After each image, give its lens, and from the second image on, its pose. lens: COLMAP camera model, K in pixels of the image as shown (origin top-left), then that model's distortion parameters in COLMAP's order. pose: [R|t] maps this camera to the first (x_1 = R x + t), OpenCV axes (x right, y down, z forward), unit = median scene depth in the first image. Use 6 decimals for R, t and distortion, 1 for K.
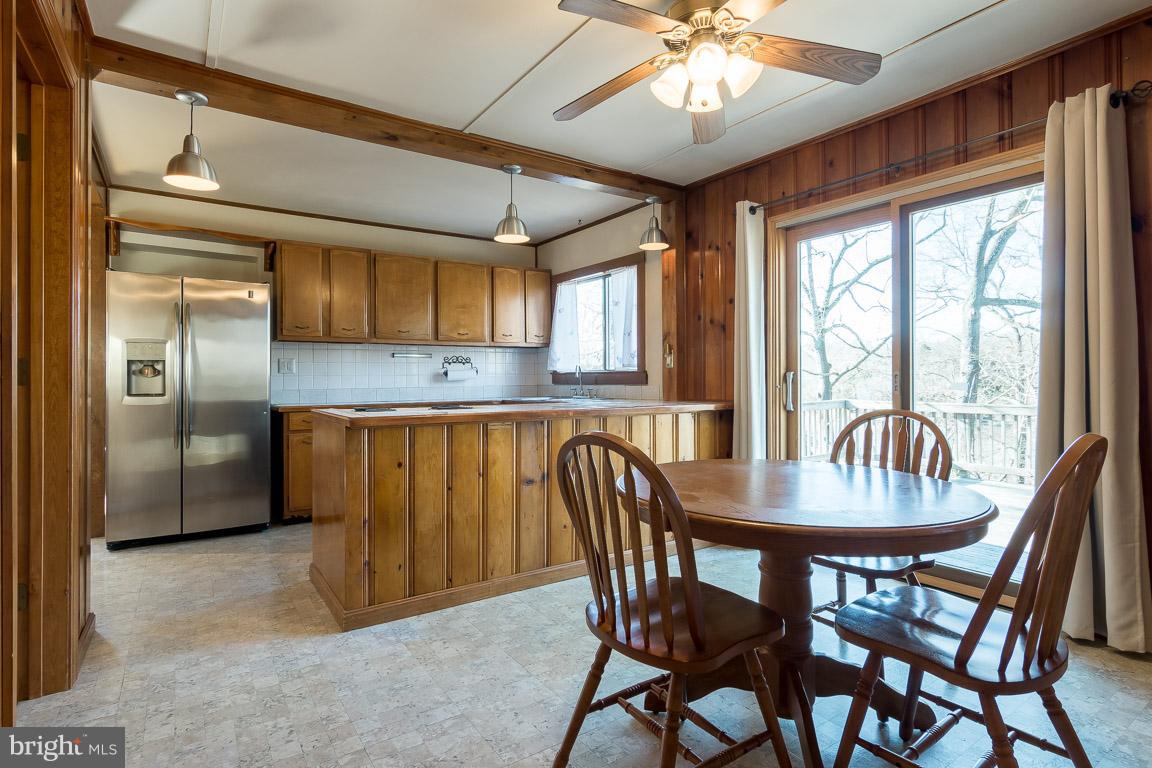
lens RADIAL K [[582.1, 0, 578.1], [0, 582.1, 379.1], [0, 0, 1]] dist [-0.007744, 0.003726]
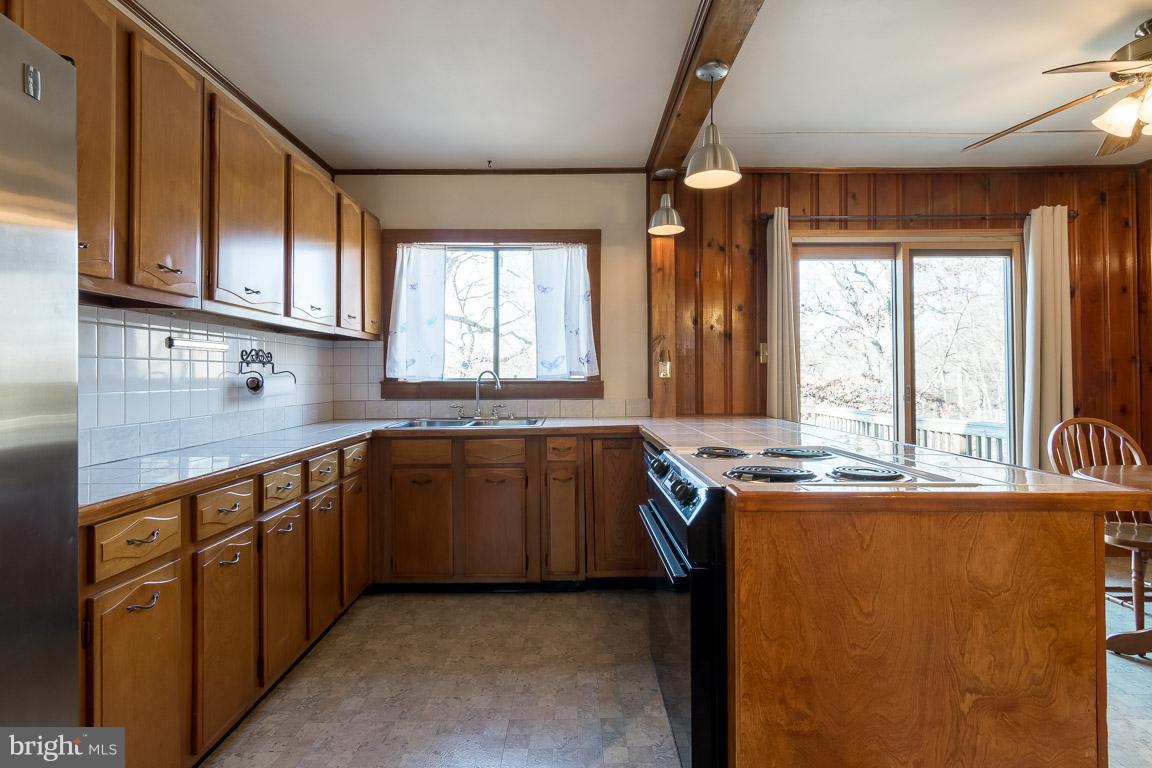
lens RADIAL K [[582.1, 0, 573.1], [0, 582.1, 374.7], [0, 0, 1]] dist [-0.007744, 0.003726]
pose [[0.568749, 0.007699, 0.822475, -0.541636], [0.000520, 0.999953, -0.009720, -0.014371], [-0.822511, 0.005956, 0.568718, 0.566314]]
